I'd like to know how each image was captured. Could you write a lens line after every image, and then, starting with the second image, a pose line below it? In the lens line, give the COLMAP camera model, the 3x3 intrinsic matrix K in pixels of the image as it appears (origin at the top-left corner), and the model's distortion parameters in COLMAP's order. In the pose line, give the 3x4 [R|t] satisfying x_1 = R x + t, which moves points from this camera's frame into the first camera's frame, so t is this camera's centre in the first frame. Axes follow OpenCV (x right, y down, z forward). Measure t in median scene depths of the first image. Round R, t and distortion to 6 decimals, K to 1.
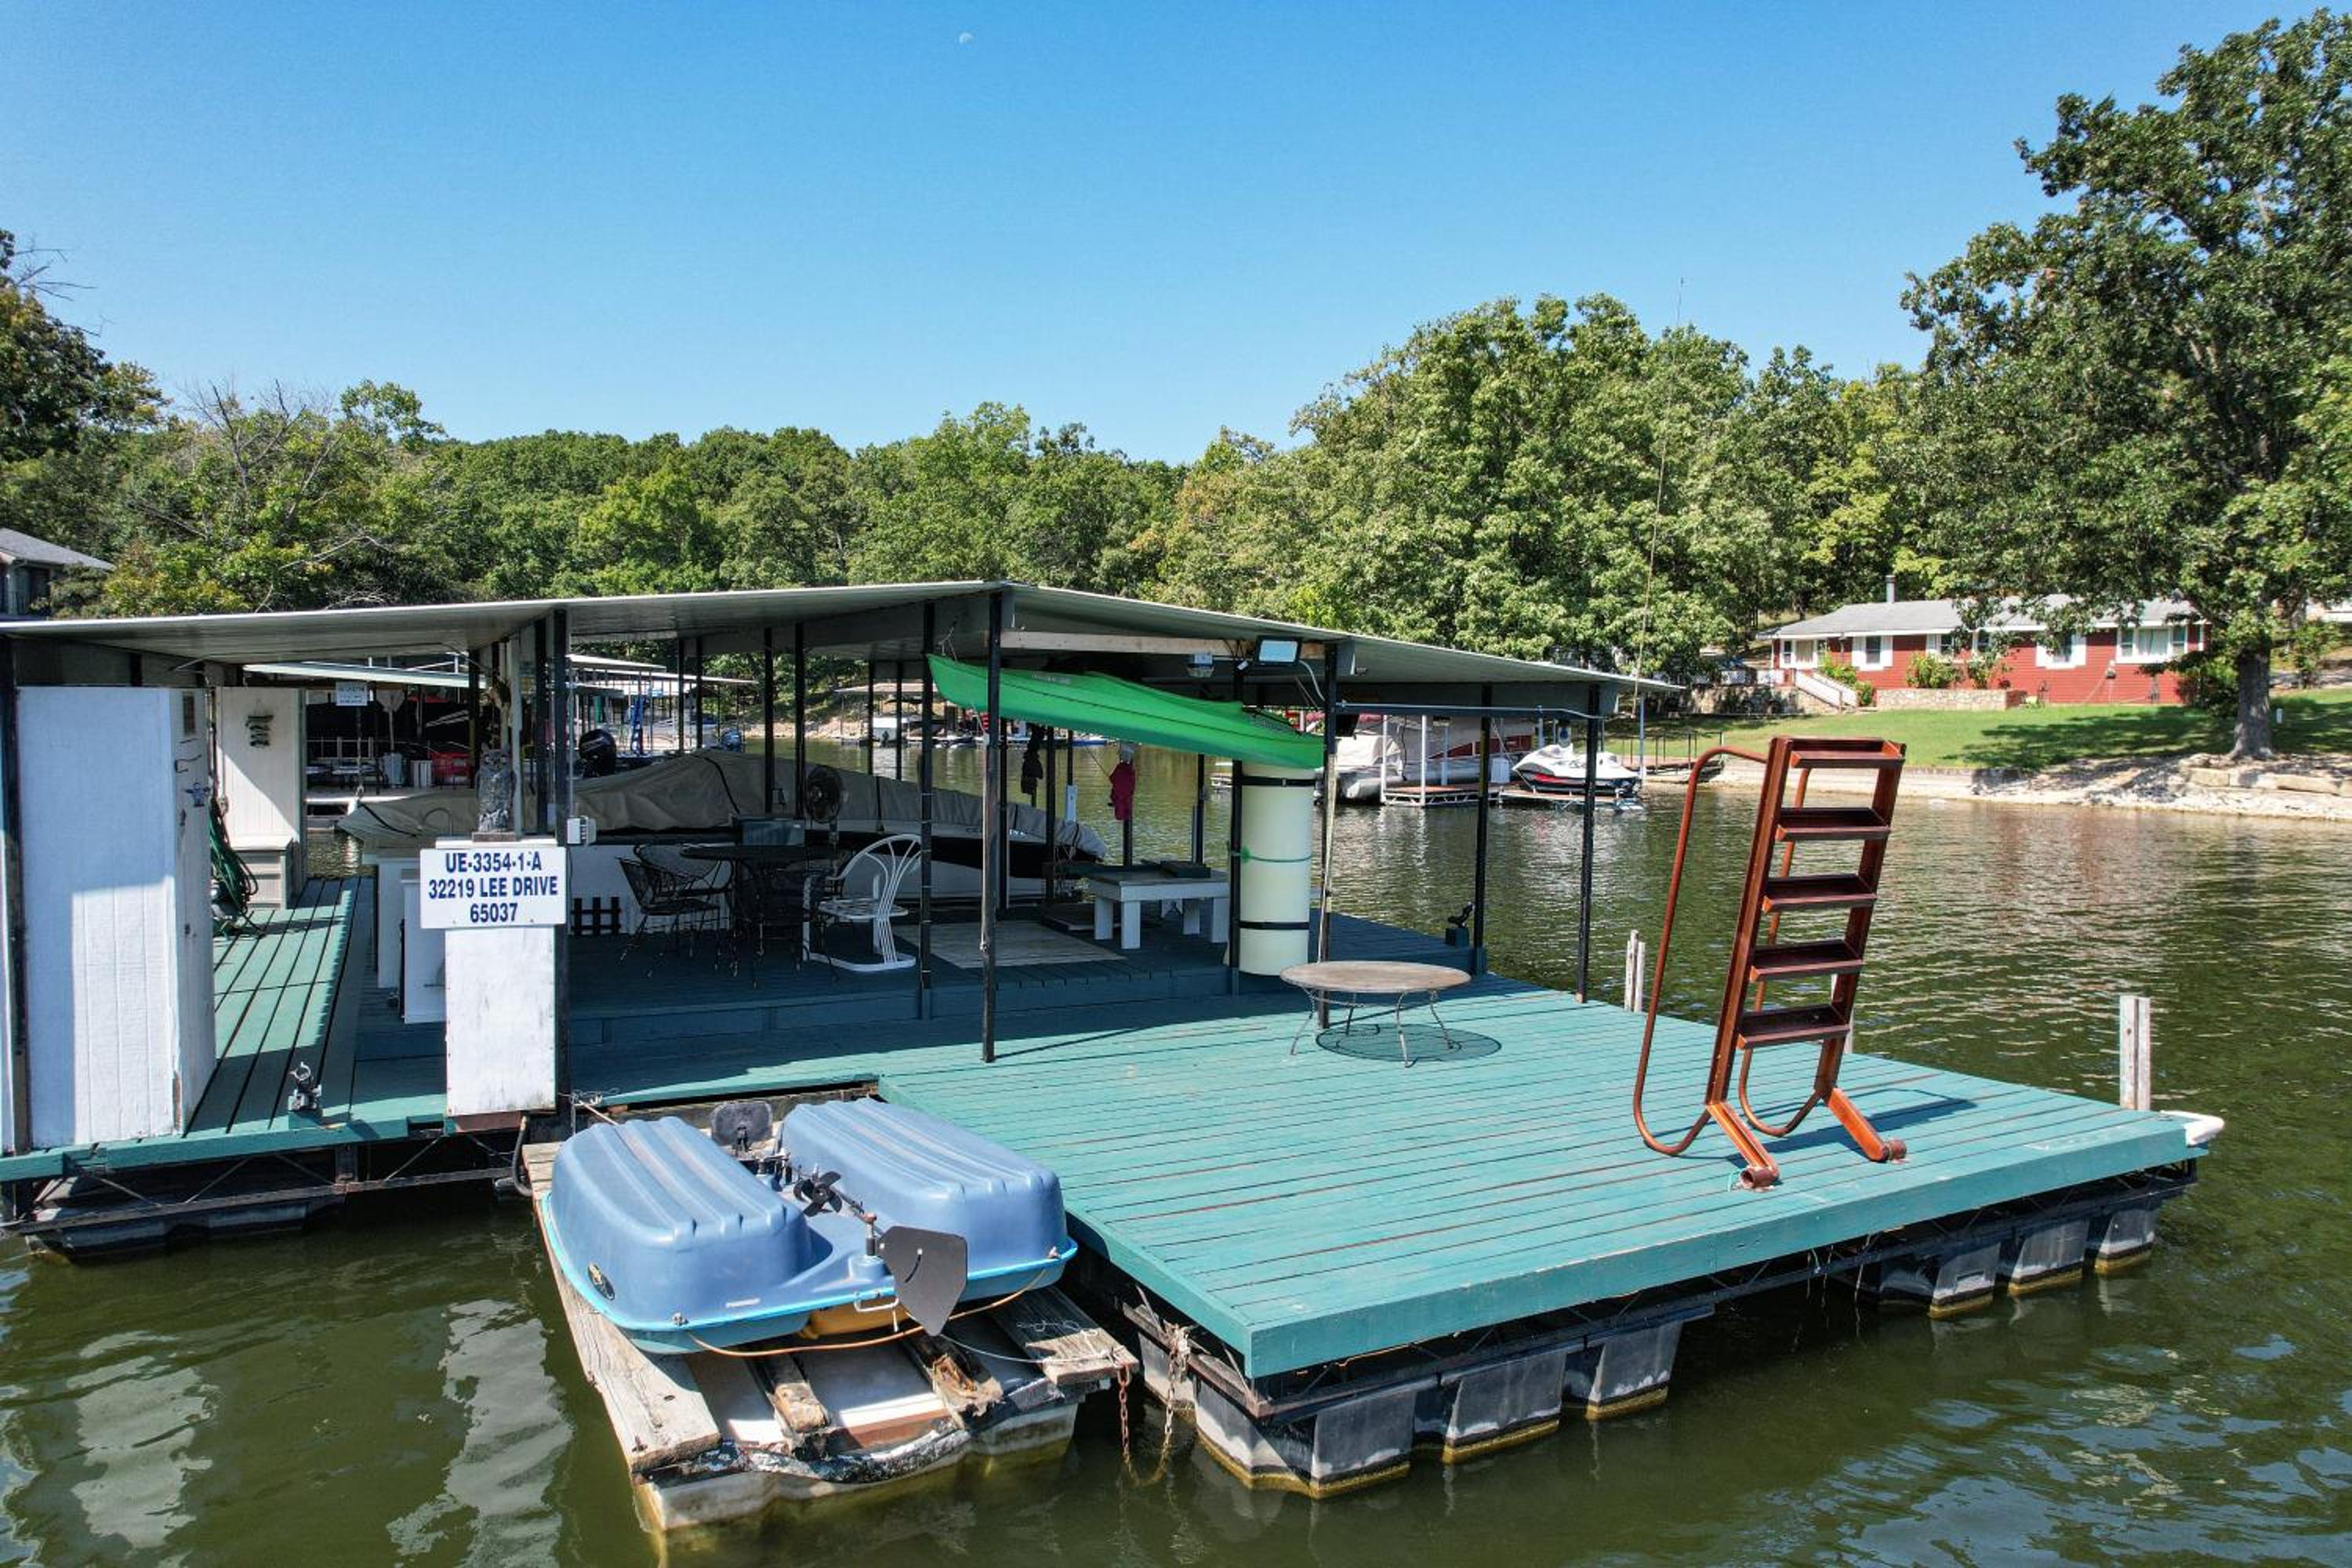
lens RADIAL K [[1505.6, 0, 1175.8], [0, 1505.6, 789.1], [0, 0, 1]] dist [-0.082436, 0.080325]
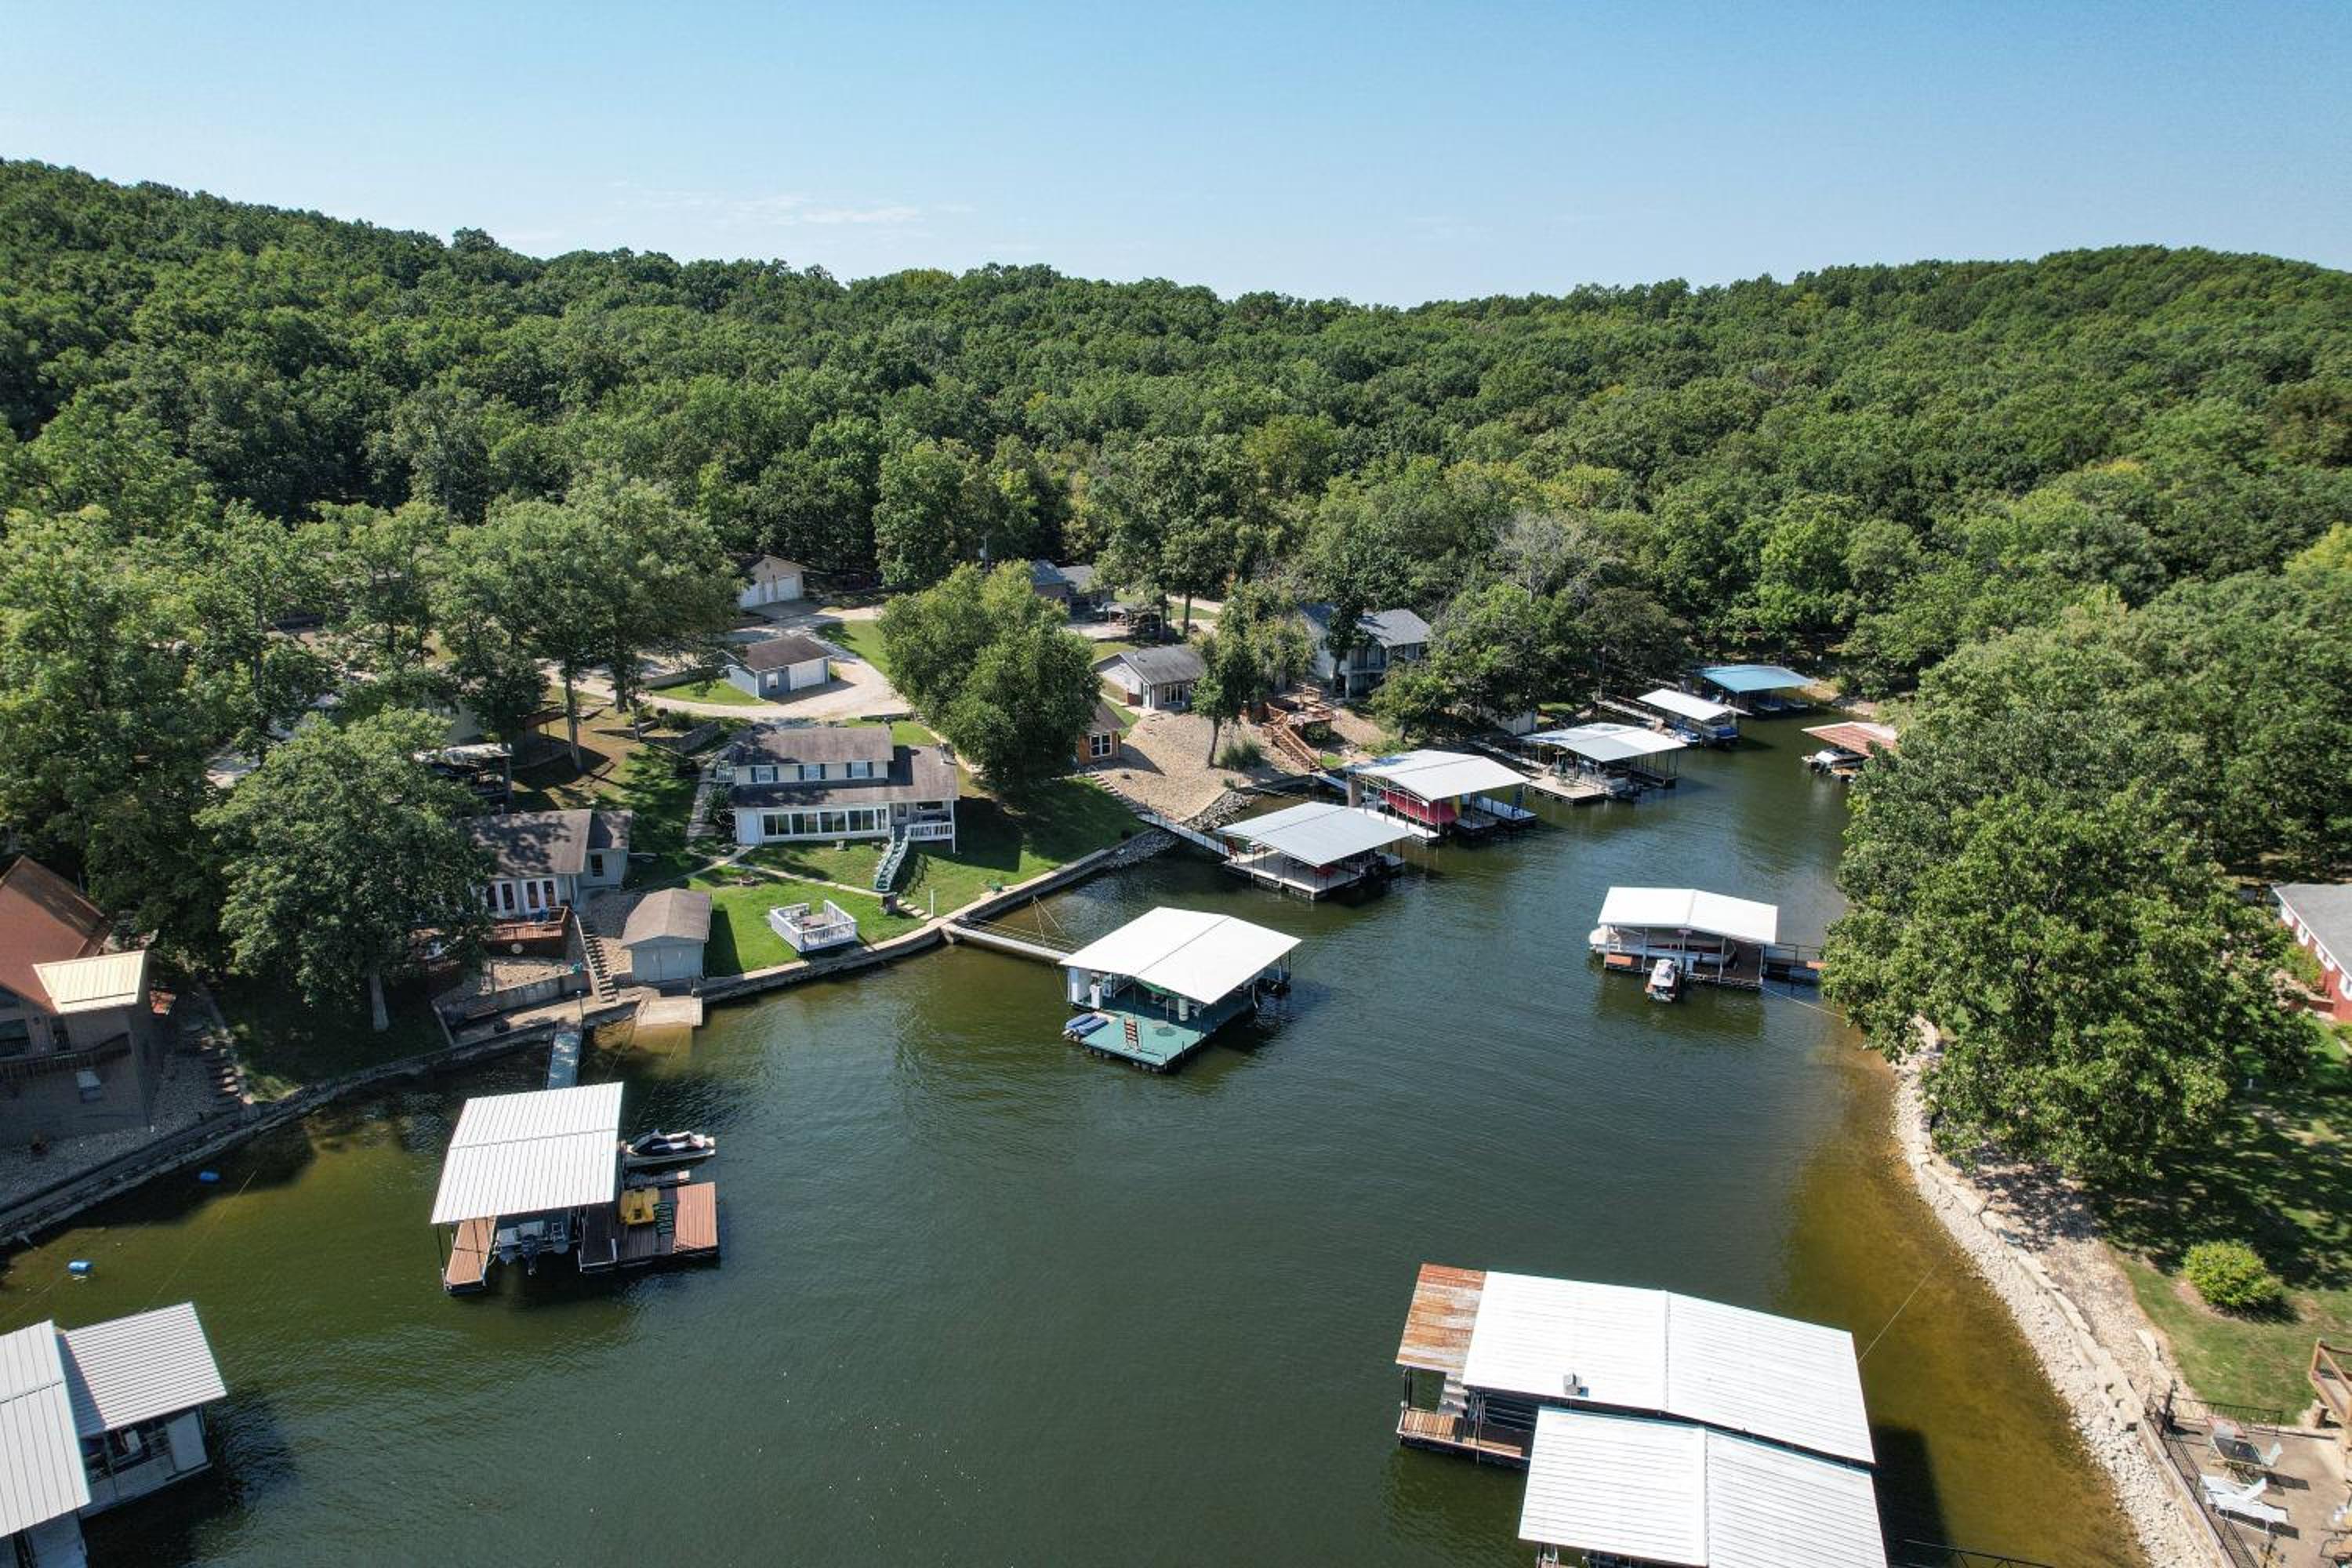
lens RADIAL K [[1504.3, 0, 1176.0], [0, 1504.3, 784.0], [0, 0, 1]] dist [-0.056440, 0.026288]
pose [[0.506631, 0.229503, -0.831055, 6.260146], [-0.049445, 0.970067, 0.237750, -2.920696], [0.860744, -0.079360, 0.502814, -2.879077]]
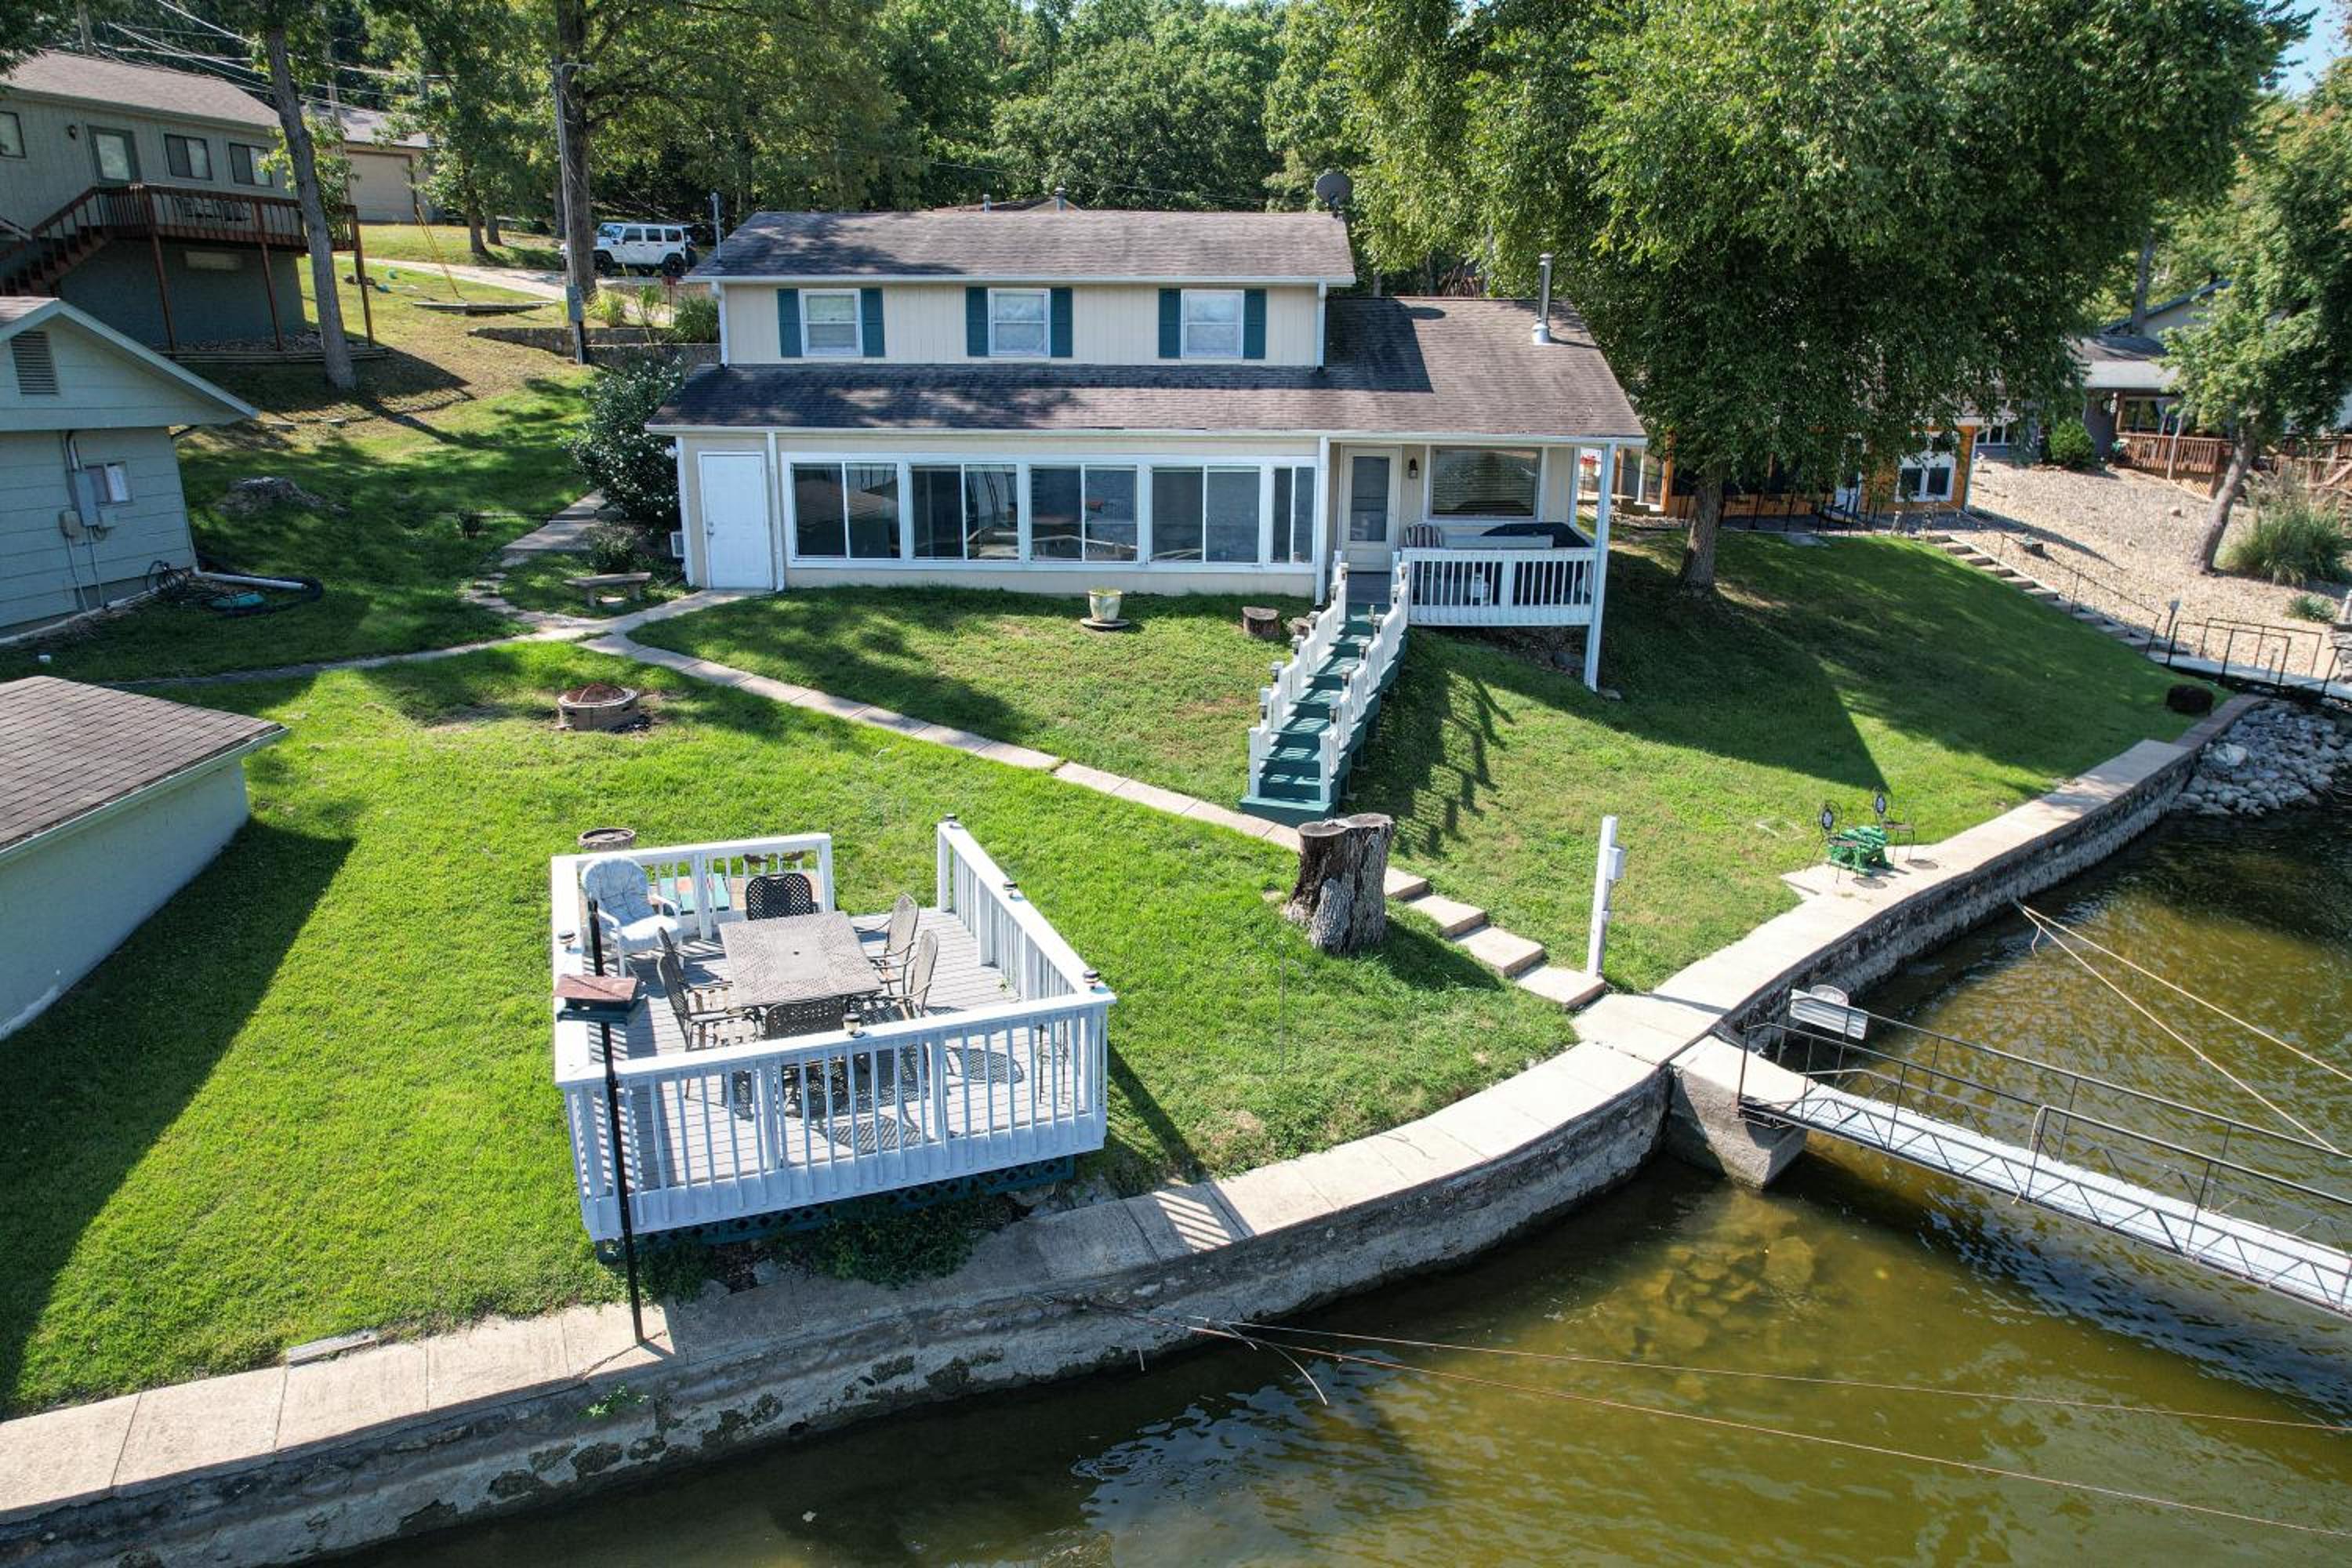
lens RADIAL K [[1505.6, 0, 1175.8], [0, 1505.6, 789.1], [0, 0, 1]] dist [-0.082436, 0.080325]
pose [[0.292098, 0.256992, -0.921213, -0.707888], [-0.061246, 0.966270, 0.250141, -0.422987], [0.954425, -0.016646, 0.297985, -0.456383]]
